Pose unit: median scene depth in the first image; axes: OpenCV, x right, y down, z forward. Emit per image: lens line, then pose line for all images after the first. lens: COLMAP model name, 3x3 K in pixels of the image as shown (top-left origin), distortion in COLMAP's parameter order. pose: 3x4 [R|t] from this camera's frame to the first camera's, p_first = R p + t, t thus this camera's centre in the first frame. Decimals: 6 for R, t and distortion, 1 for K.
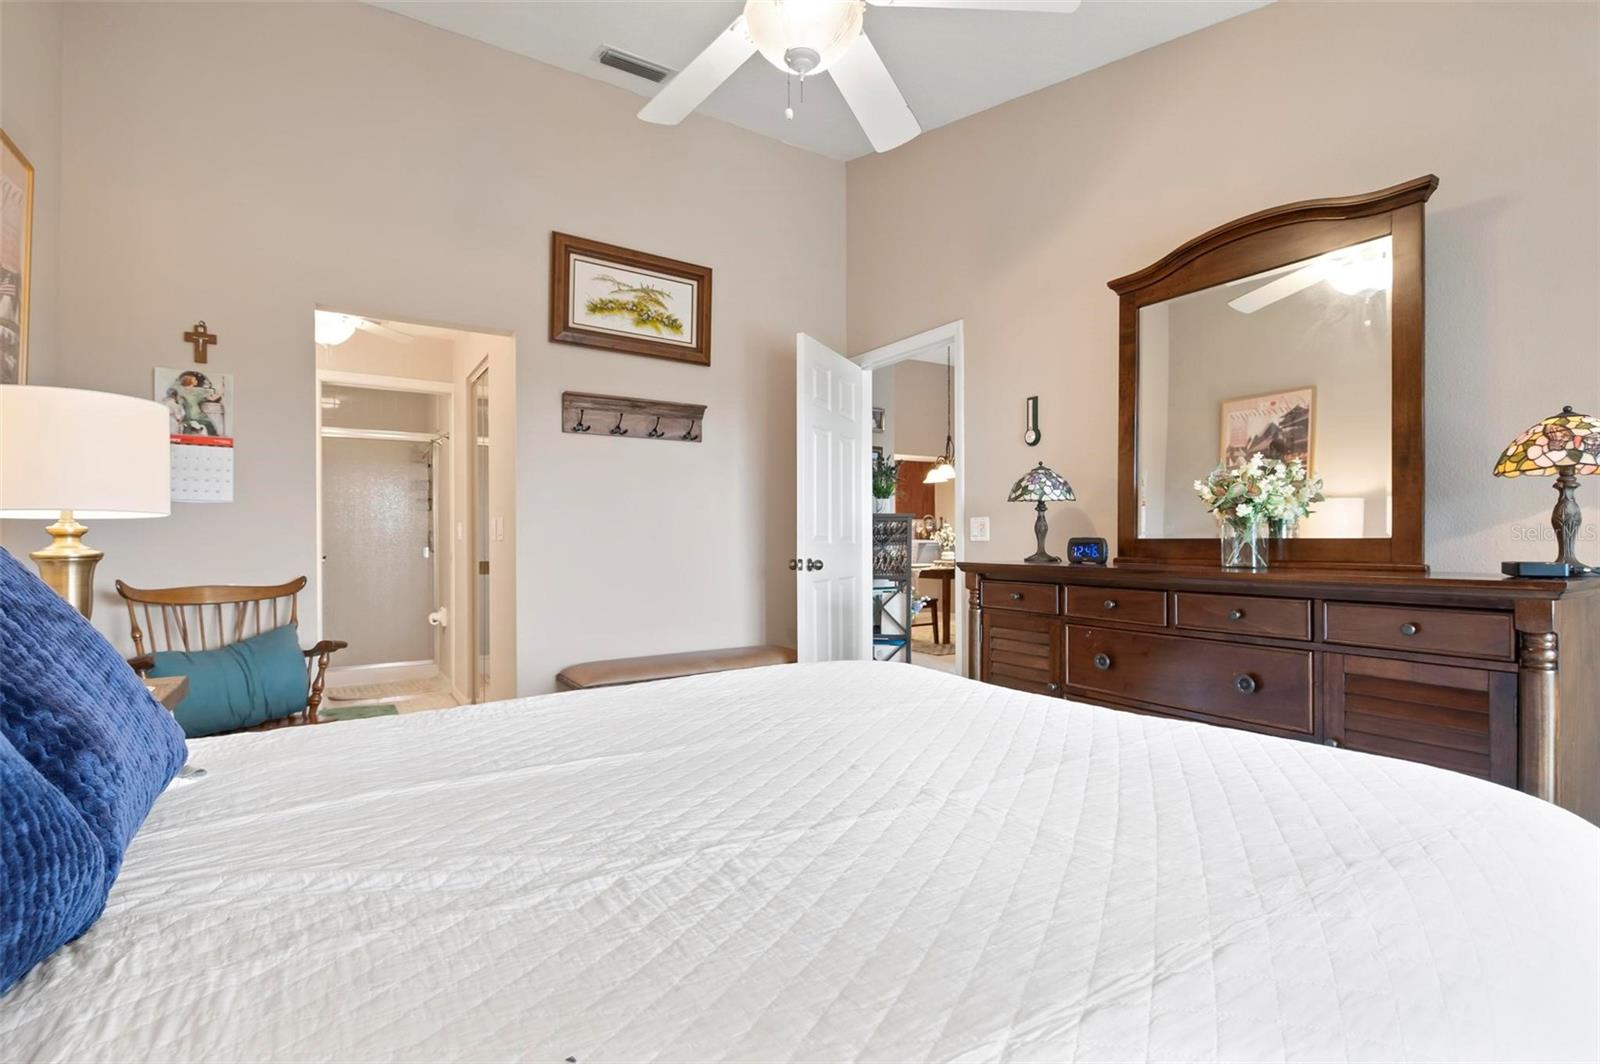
lens RADIAL K [[760.2, 0, 807.9], [0, 760.2, 535.6], [0, 0, 1]] dist [0.002576, -0.012653]
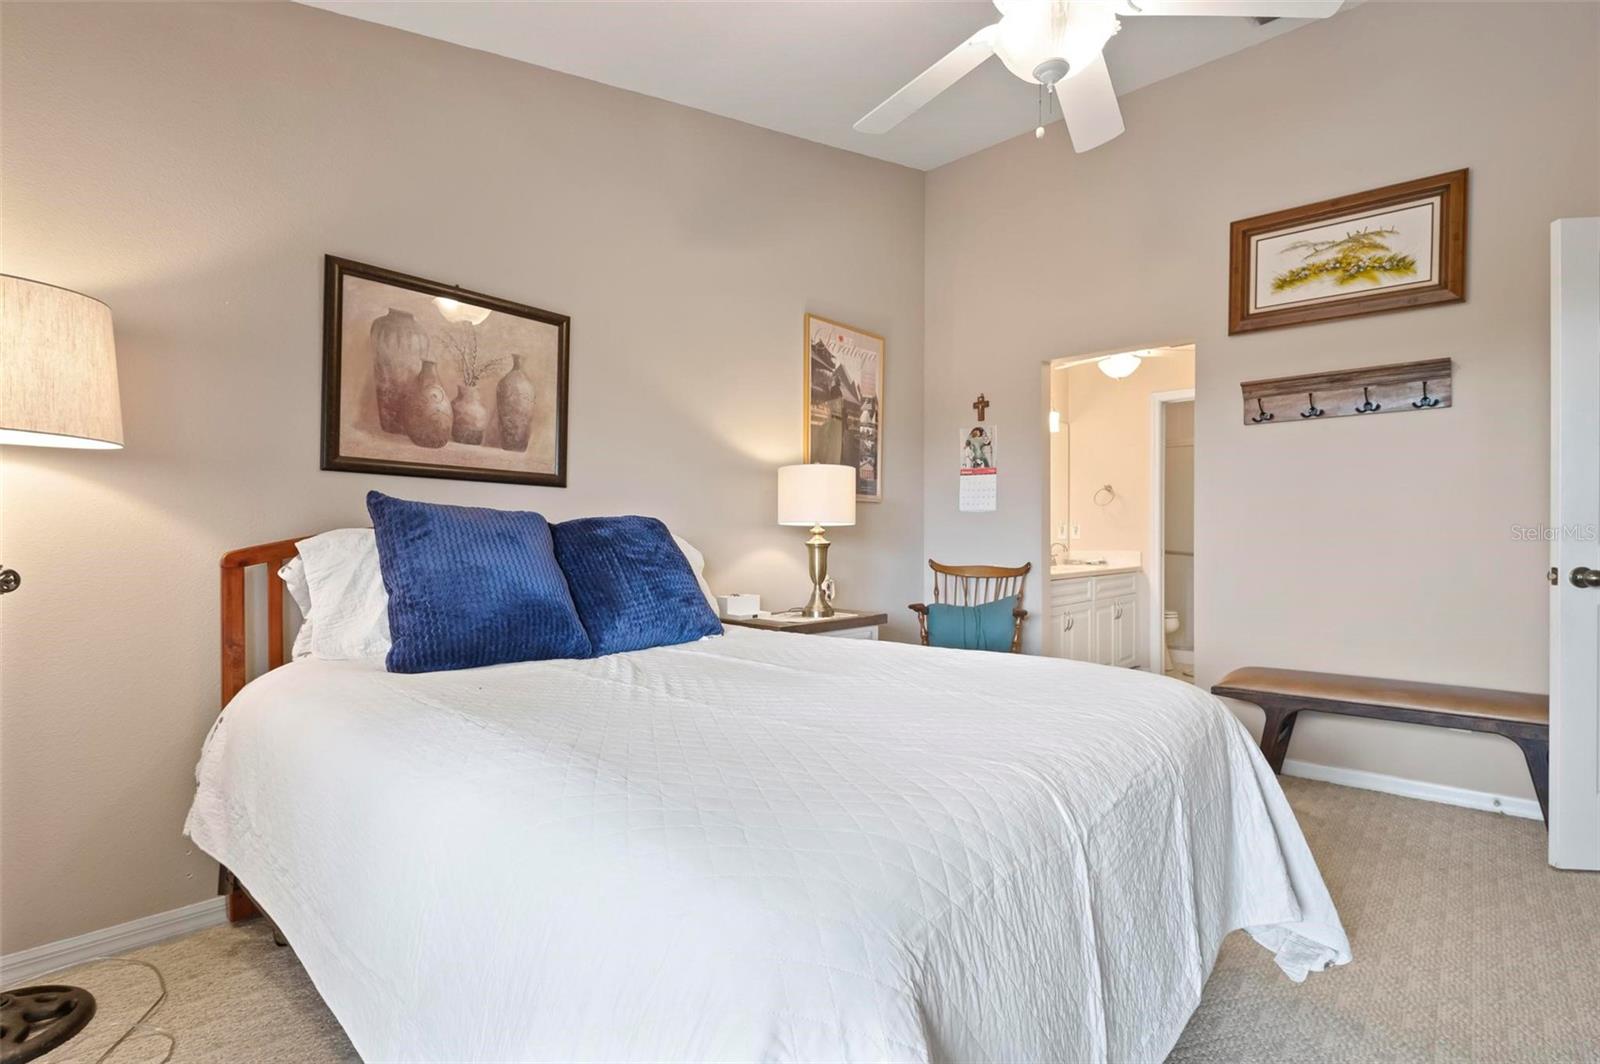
lens RADIAL K [[760.2, 0, 807.9], [0, 760.2, 535.6], [0, 0, 1]] dist [0.002576, -0.012653]
pose [[0.228137, 0.003694, -0.973622, 0.491475], [0.004406, 0.999979, 0.004826, -0.002872], [0.973619, -0.005390, 0.228116, 0.238957]]
